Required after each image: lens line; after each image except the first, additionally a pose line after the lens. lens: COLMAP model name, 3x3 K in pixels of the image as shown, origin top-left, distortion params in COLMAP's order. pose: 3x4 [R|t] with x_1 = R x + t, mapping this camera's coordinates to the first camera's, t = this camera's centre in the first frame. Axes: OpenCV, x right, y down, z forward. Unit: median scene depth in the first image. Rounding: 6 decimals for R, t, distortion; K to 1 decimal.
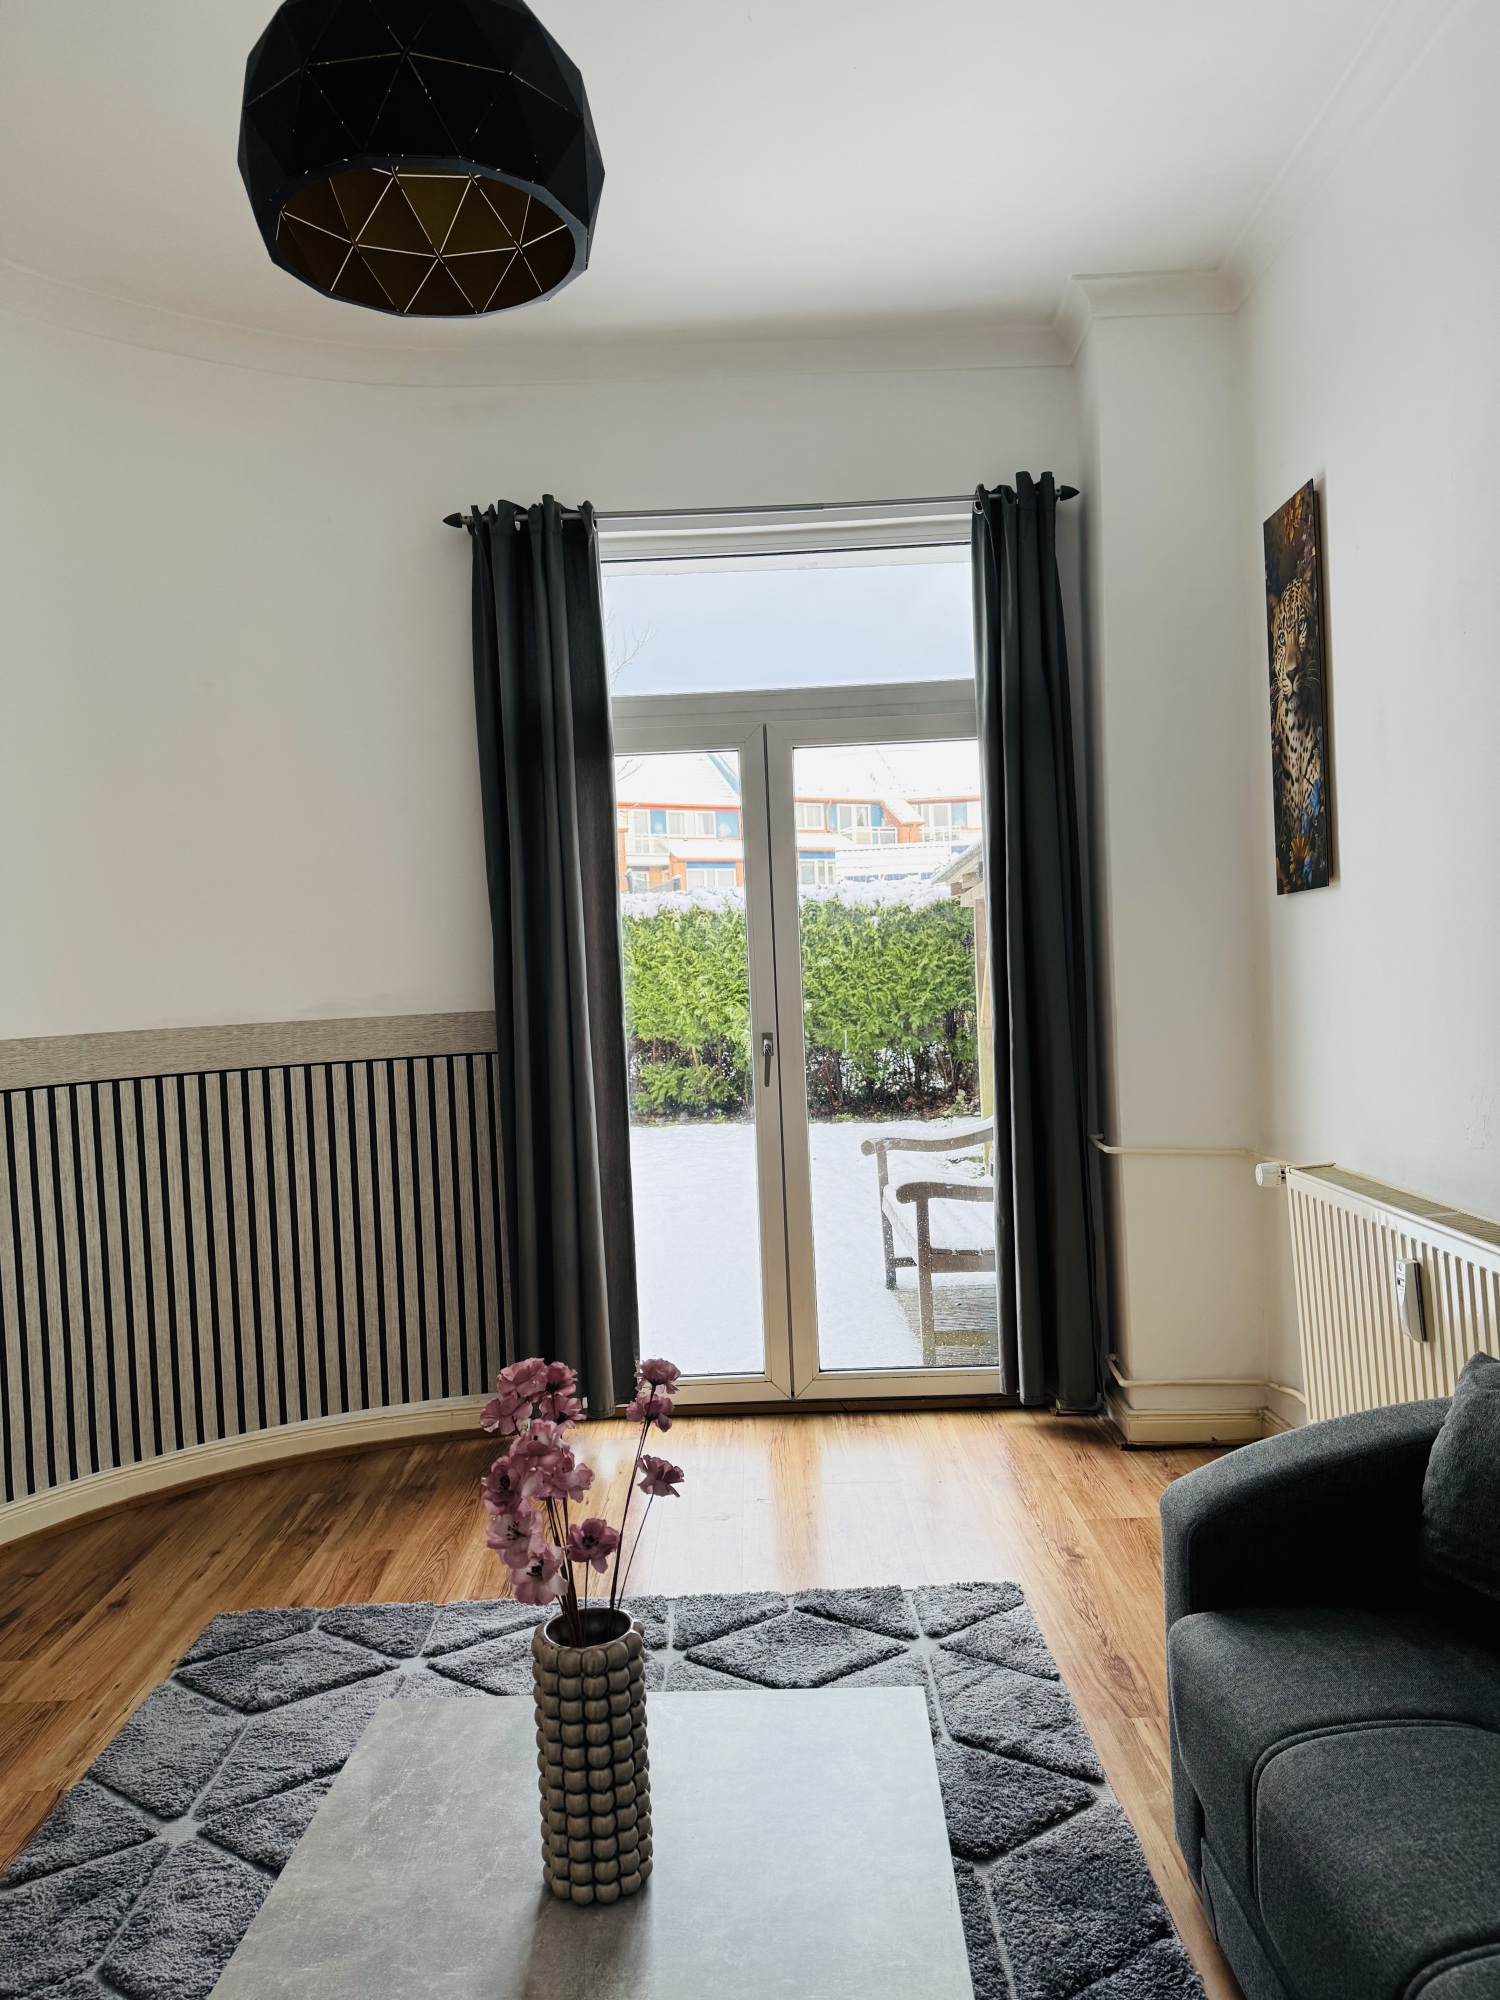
lens RADIAL K [[1401.7, 0, 752.8], [0, 1401.7, 1002.6], [0, 0, 1]] dist [0.072026, -0.084571]
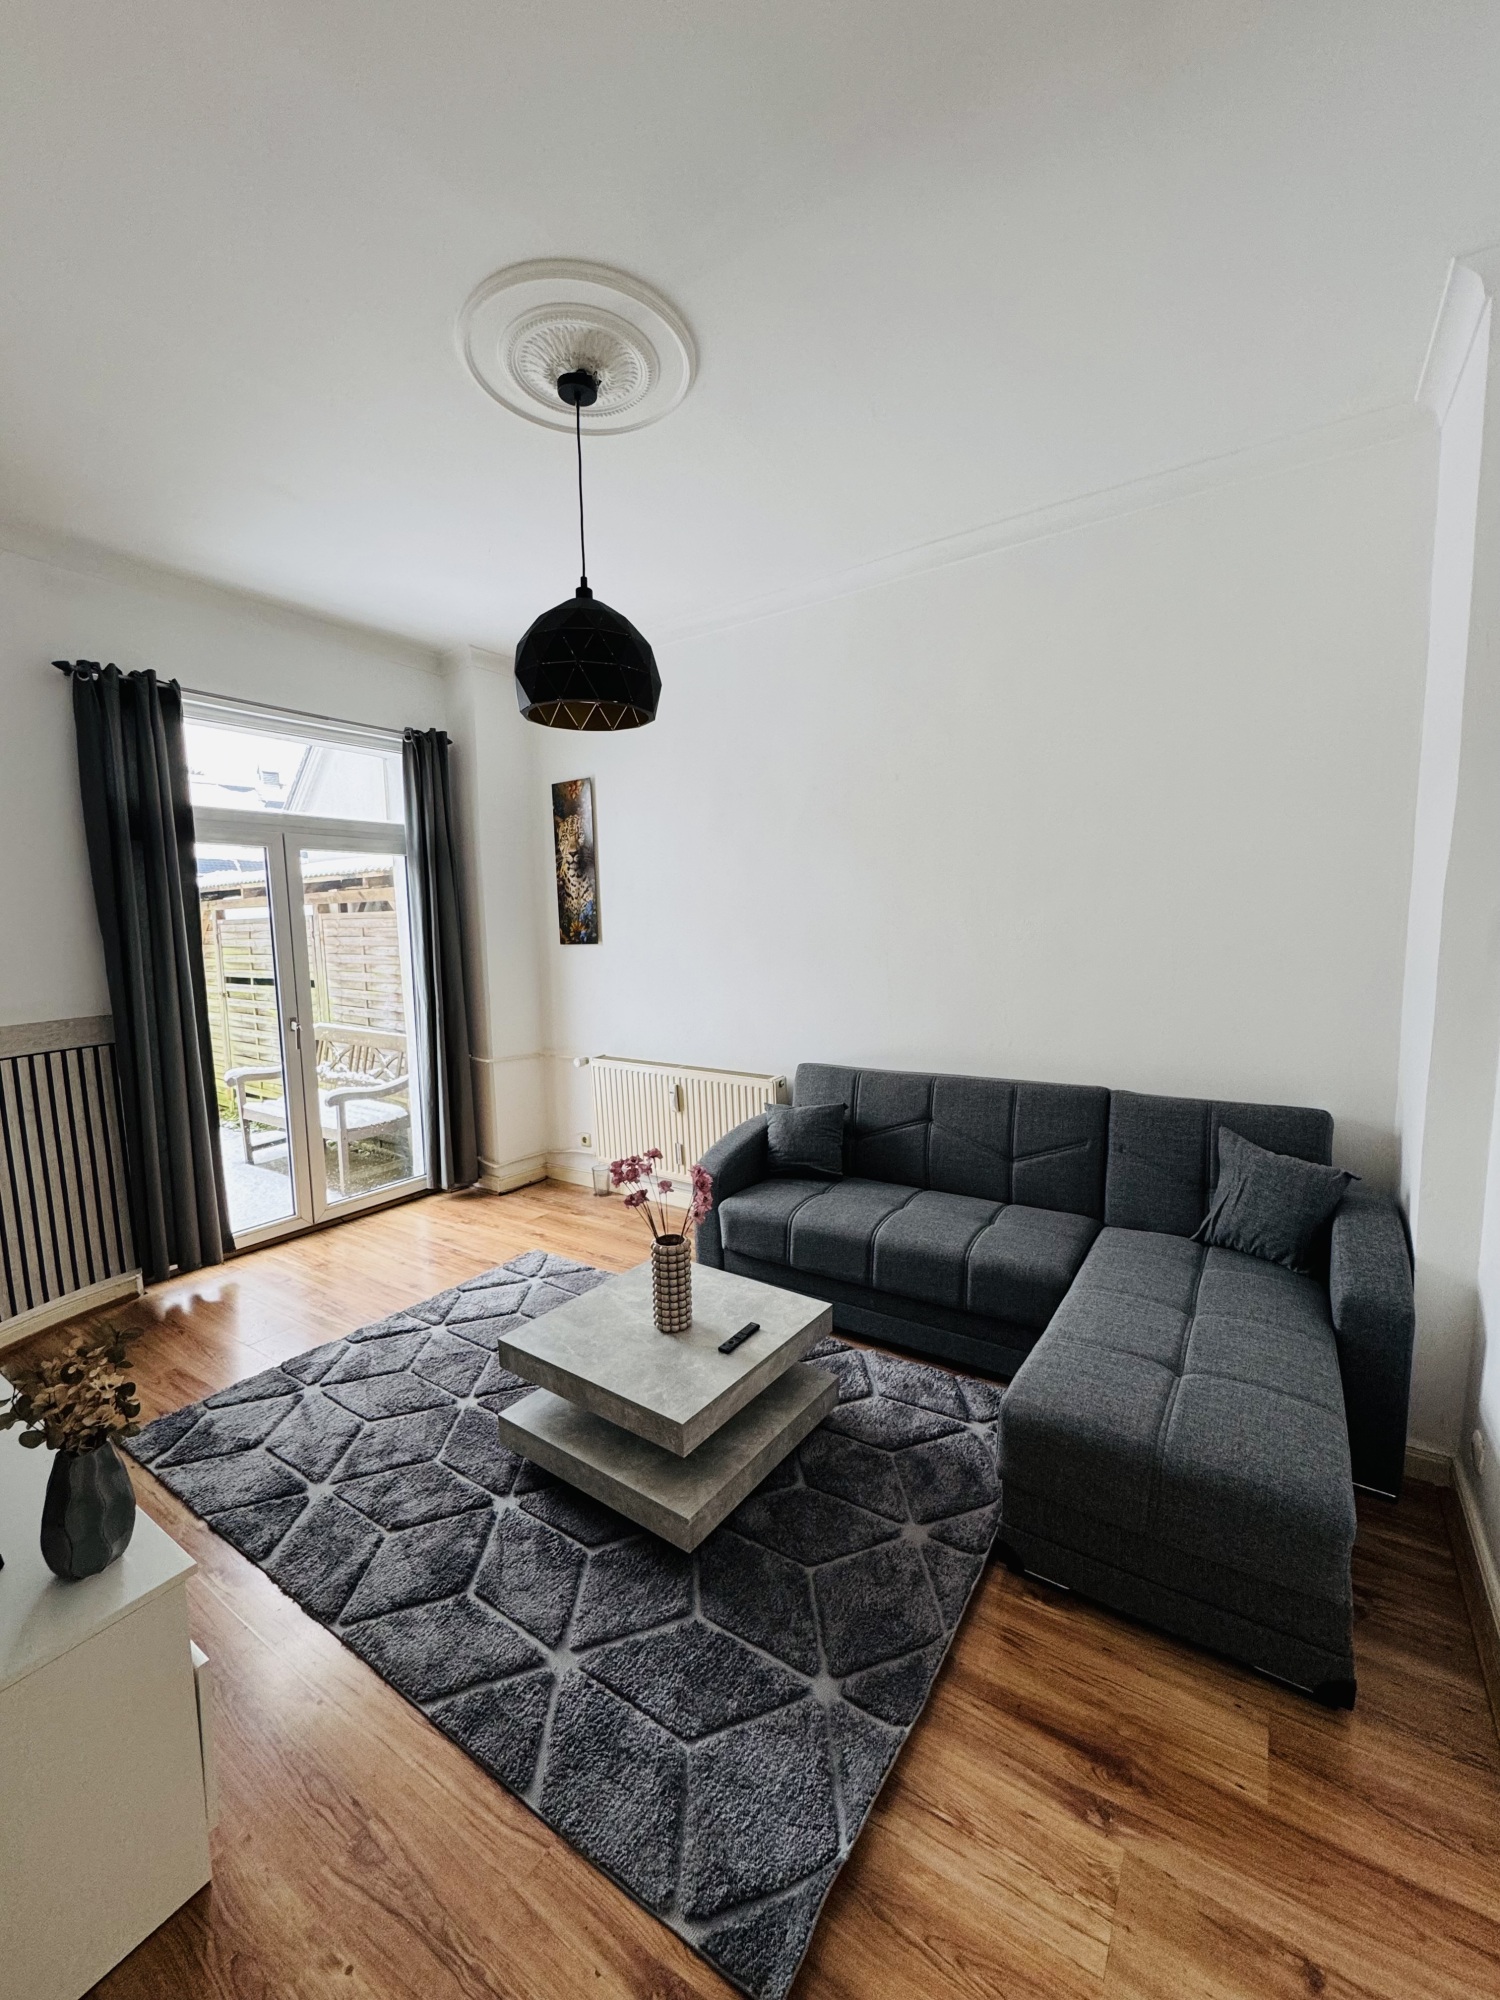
lens RADIAL K [[794.6, 0, 755.9], [0, 794.6, 1003.5], [0, 0, 1]] dist [0.000034, 0.000401]
pose [[0.547314, -0.055546, 0.835082, -0.546201], [0.011777, 0.998208, 0.058677, -0.050649], [-0.836845, -0.022280, 0.546987, 0.000991]]
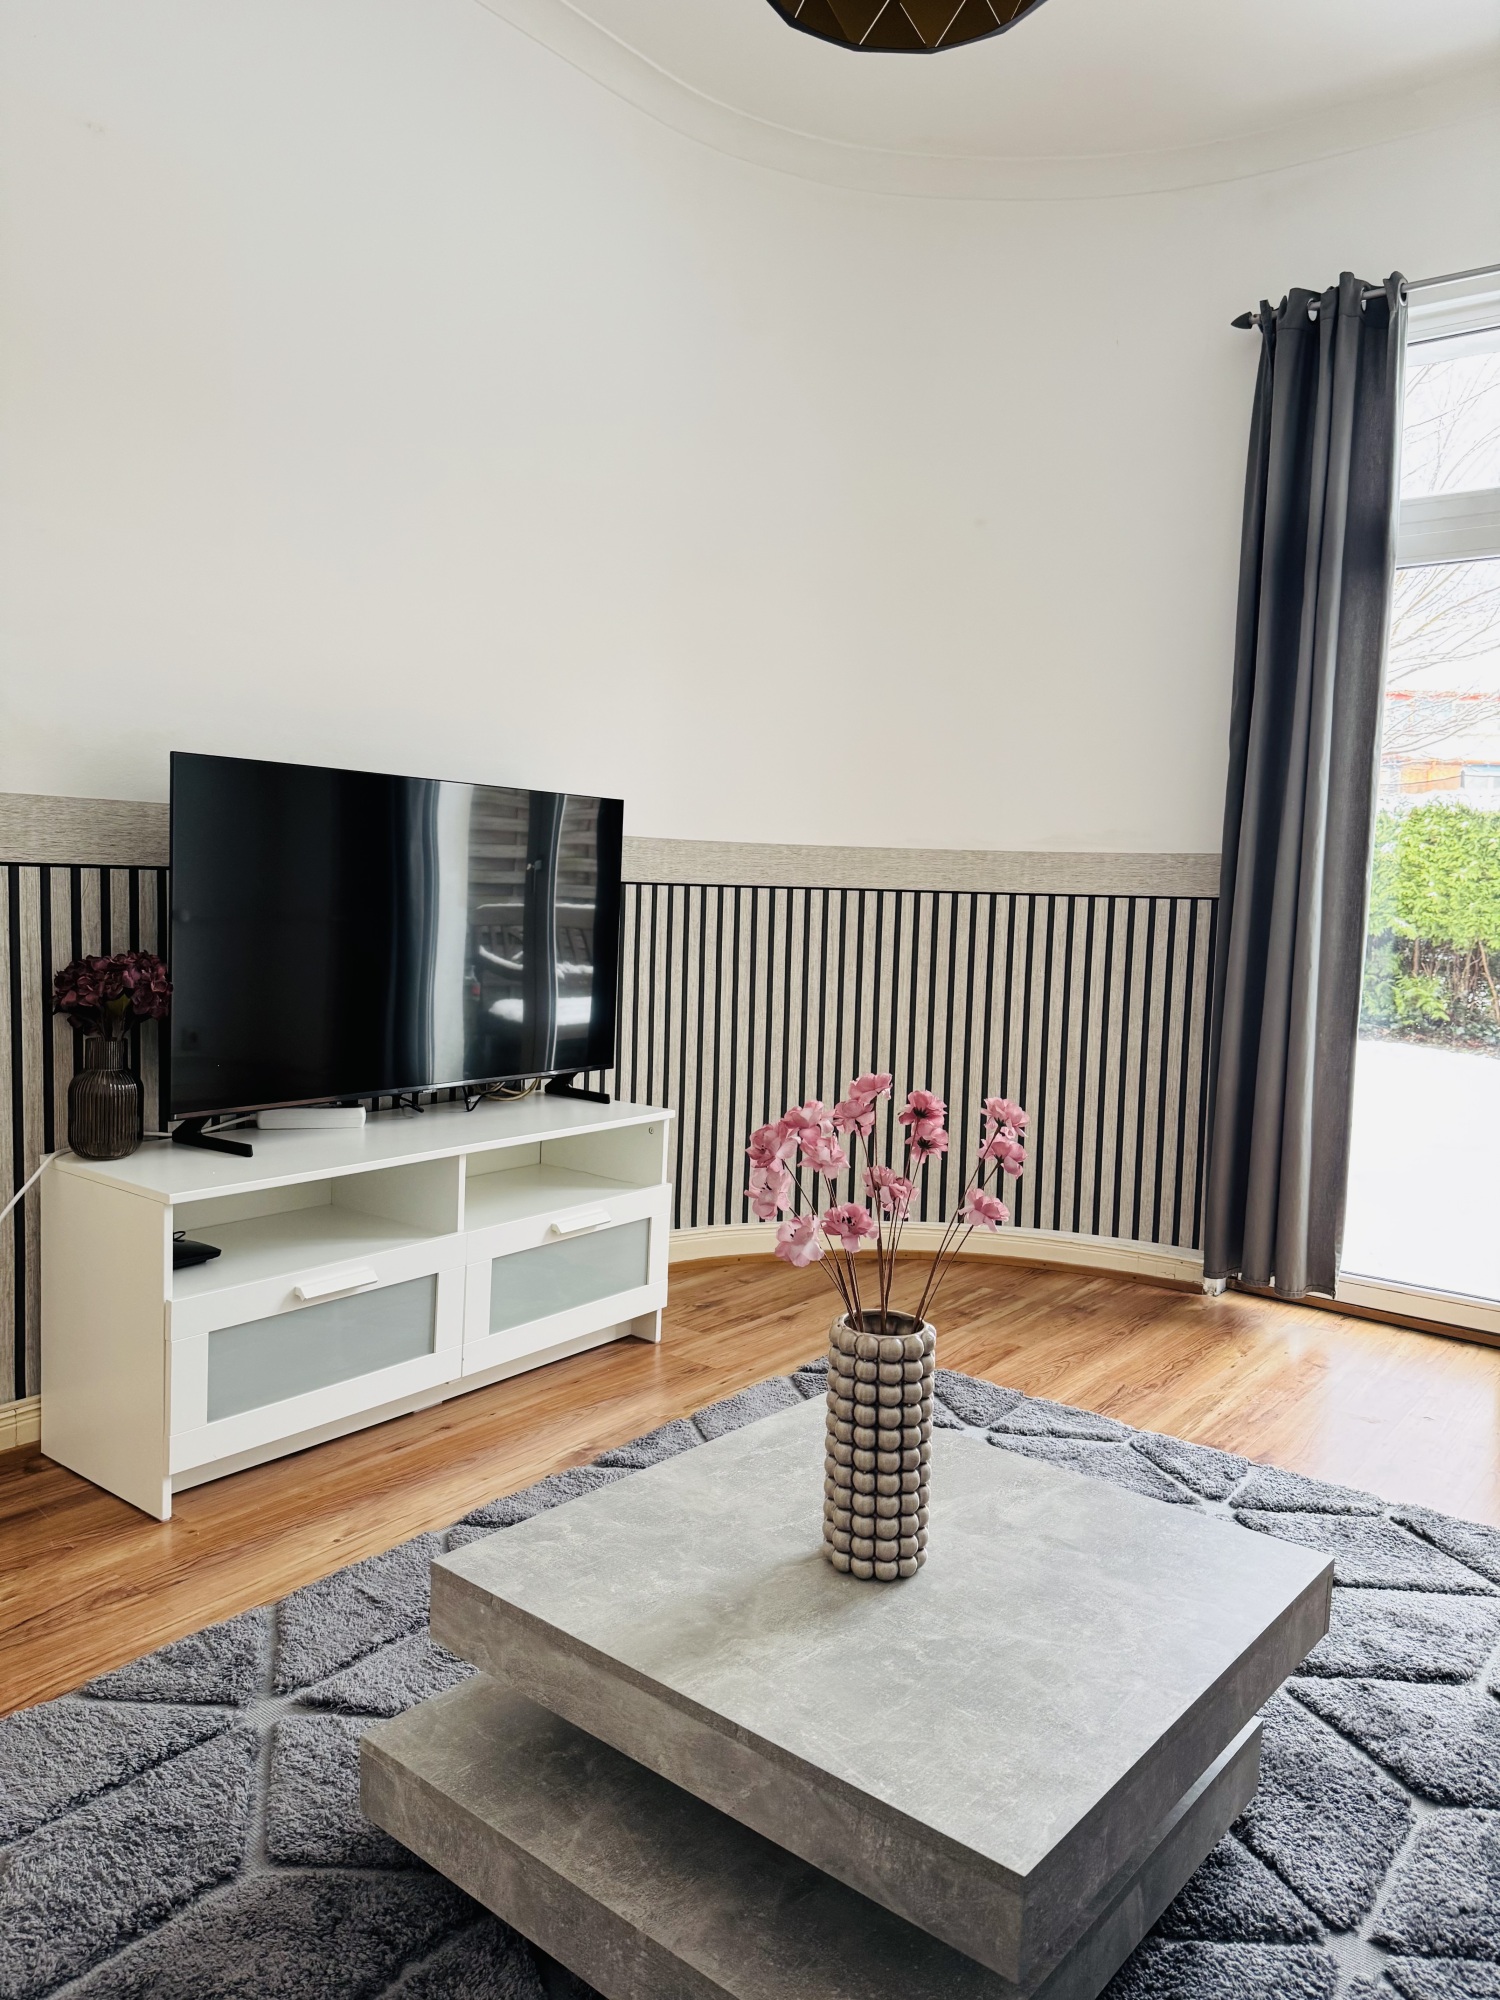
lens RADIAL K [[1394.8, 0, 750.0], [0, 1394.8, 1000.0], [0, 0, 1]] dist [0.079078, -0.083723]
pose [[0.790322, 0.118771, -0.601070, 0.160691], [-0.080984, 0.992674, 0.089669, 0.049182], [0.607316, -0.022190, 0.794150, 0.054474]]
